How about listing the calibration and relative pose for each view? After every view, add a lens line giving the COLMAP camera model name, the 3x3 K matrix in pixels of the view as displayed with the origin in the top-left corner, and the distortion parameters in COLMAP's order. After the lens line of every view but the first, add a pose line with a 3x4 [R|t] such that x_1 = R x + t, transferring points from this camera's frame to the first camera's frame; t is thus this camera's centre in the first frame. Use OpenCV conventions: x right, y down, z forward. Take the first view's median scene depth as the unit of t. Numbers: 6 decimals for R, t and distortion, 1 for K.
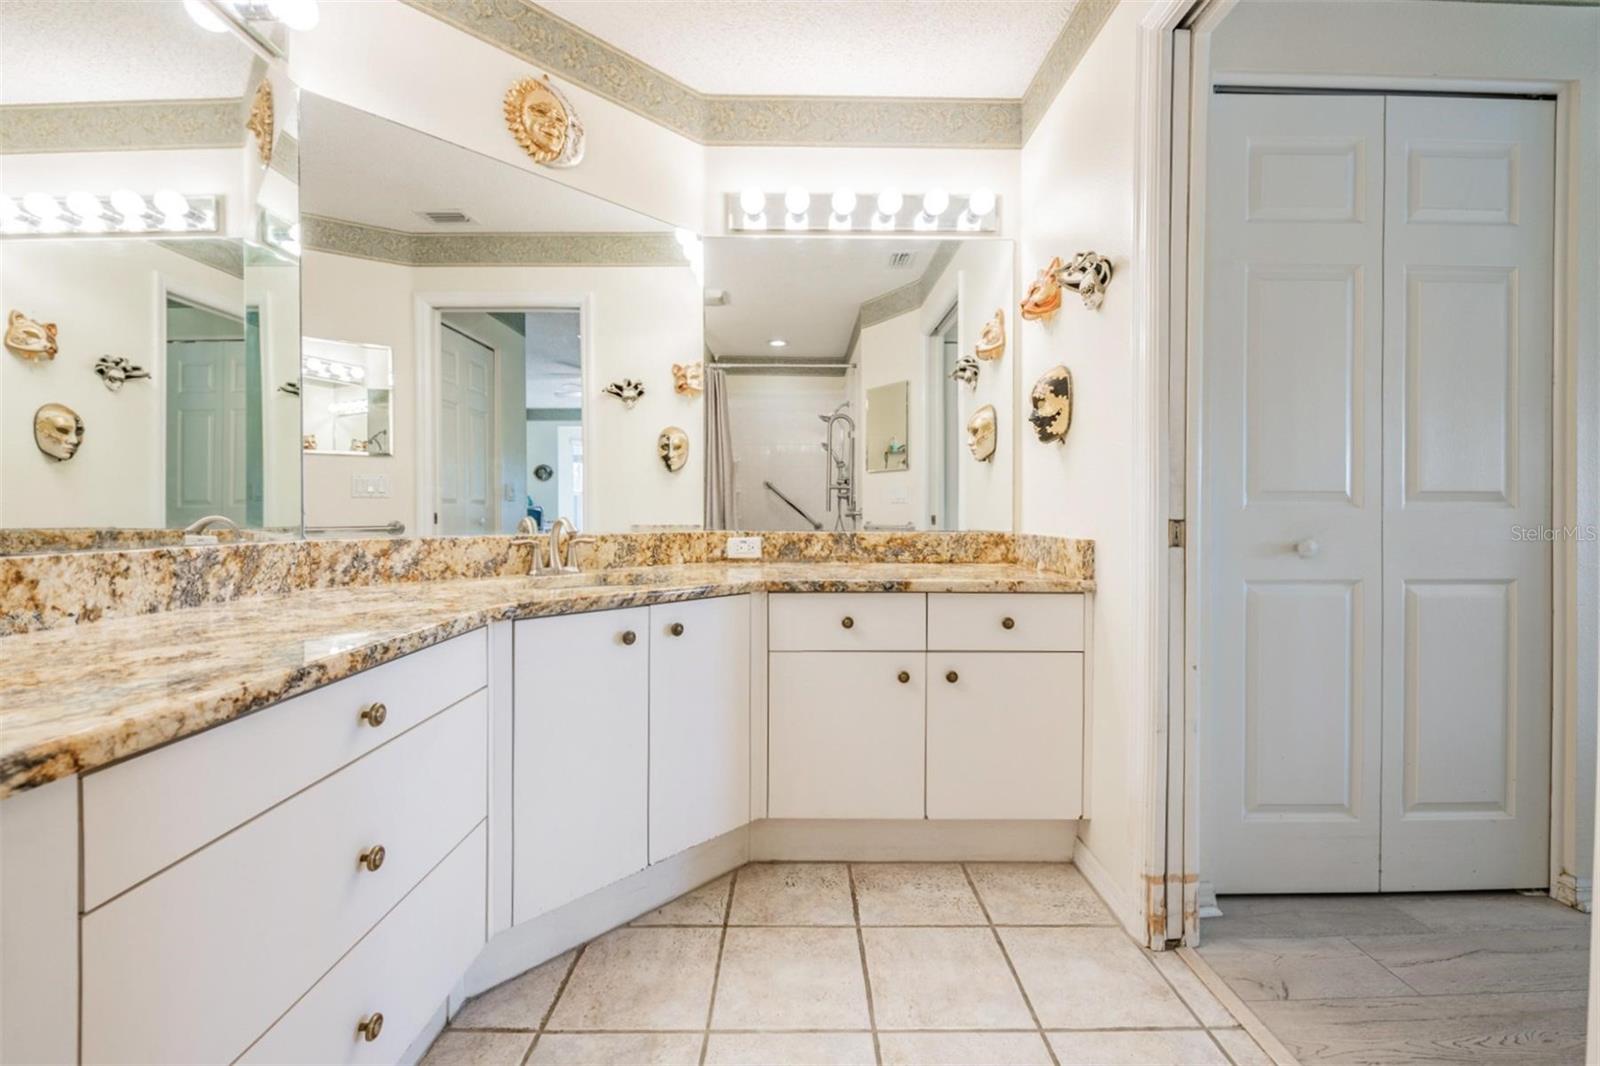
lens RADIAL K [[638.3, 0, 795.4], [0, 638.3, 507.9], [0, 0, 1]] dist [-0.008224, -0.003500]
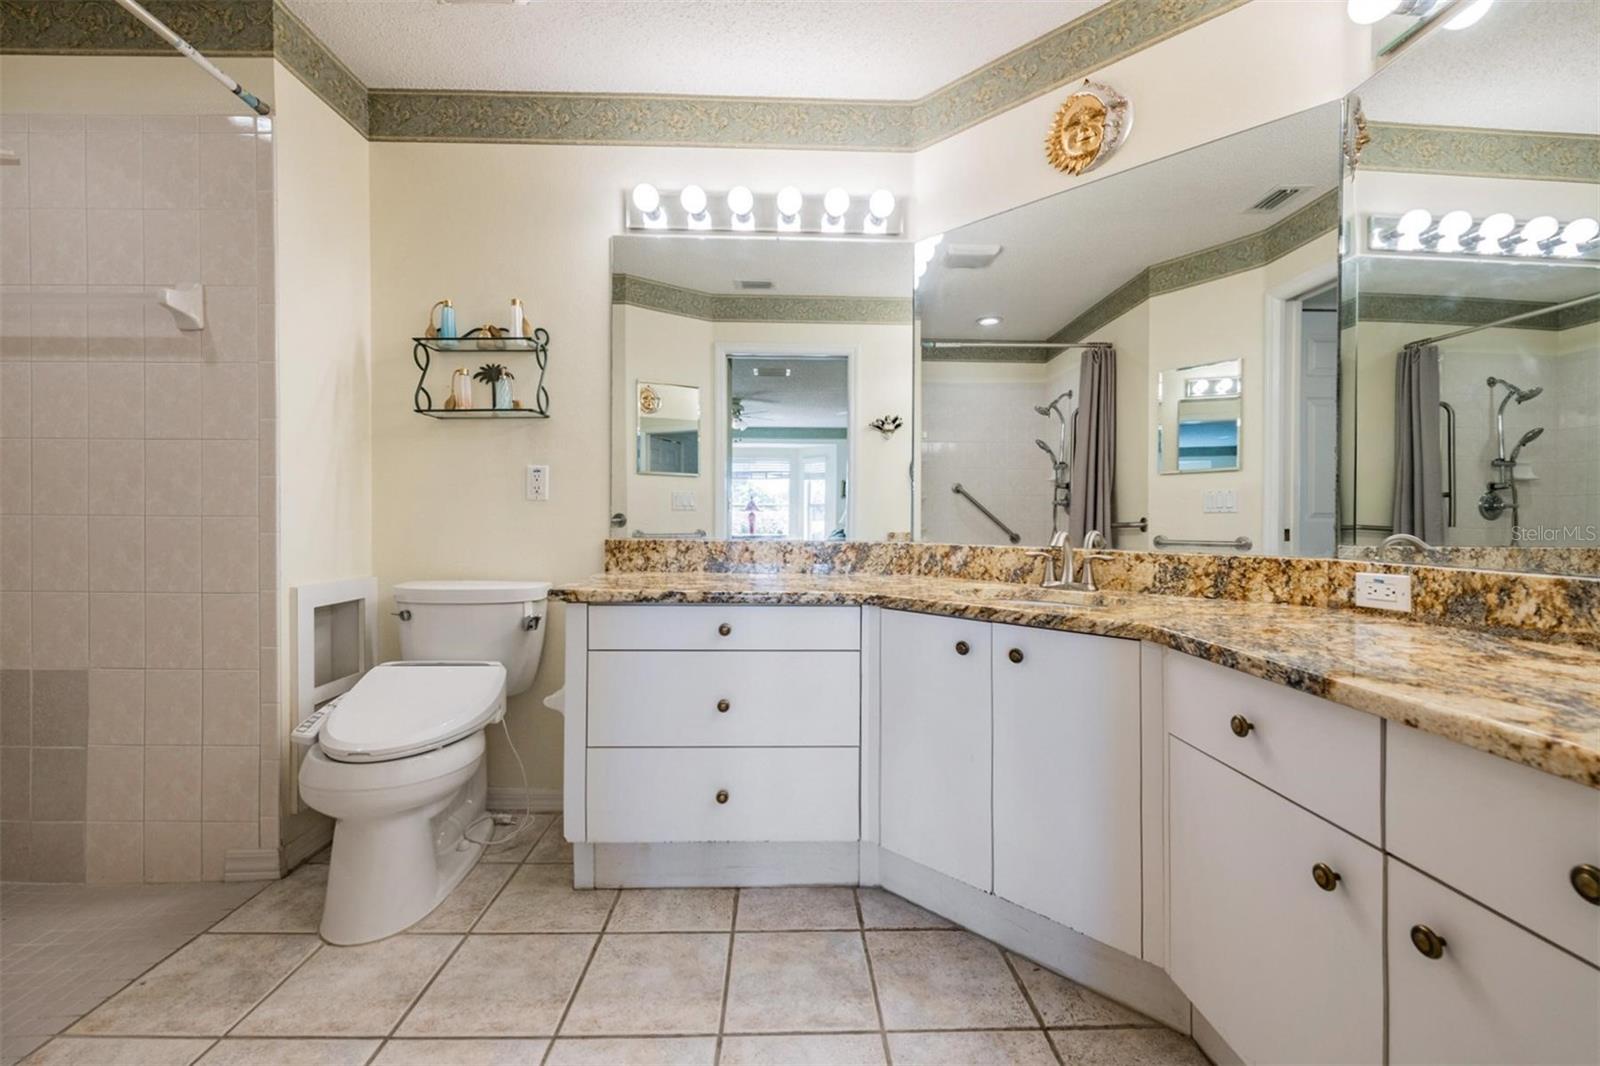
lens RADIAL K [[638.3, 0, 800.7], [0, 638.3, 520.9], [0, 0, 1]] dist [-0.008224, -0.003500]
pose [[0.047779, 0.000928, -0.998858, 0.658482], [-0.006585, 0.999978, 0.000614, 0.001060], [0.998836, 0.006548, 0.047784, 0.609387]]
